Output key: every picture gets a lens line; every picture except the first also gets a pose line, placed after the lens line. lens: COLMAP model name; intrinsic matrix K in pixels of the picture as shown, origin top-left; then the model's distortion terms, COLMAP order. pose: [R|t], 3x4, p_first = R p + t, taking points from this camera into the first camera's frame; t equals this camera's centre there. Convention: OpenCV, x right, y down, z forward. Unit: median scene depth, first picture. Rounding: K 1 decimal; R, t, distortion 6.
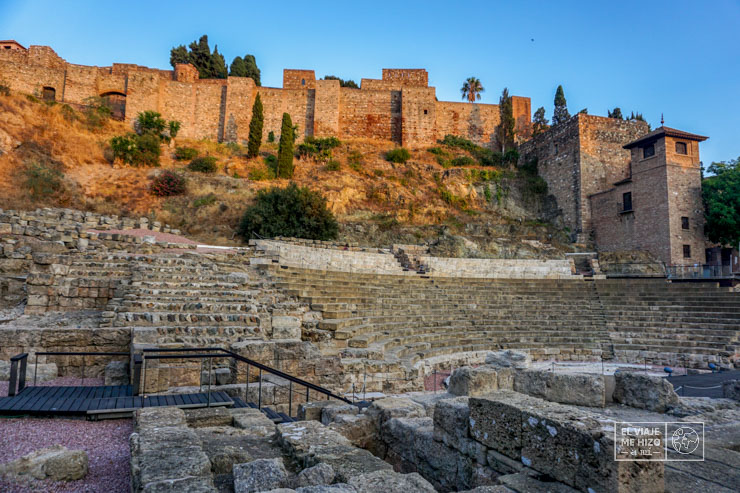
lens RADIAL K [[515.4, 0, 370.0], [0, 515.4, 246.5], [0, 0, 1]] dist [-0.039959, 0.003864]
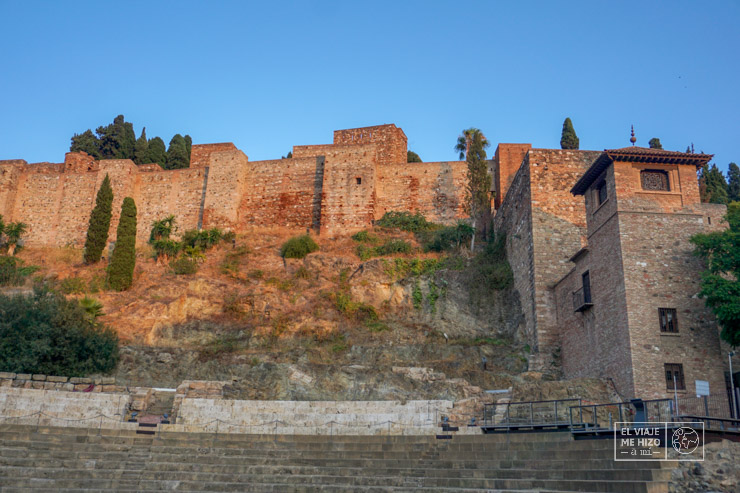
lens RADIAL K [[711.6, 0, 370.0], [0, 711.6, 246.5], [0, 0, 1]] dist [-0.006454, -0.002429]
pose [[0.966295, -0.073361, -0.246764, 0.397867], [0.017306, 0.974880, -0.222058, 0.026417], [0.256855, 0.210303, 0.943291, 0.187985]]
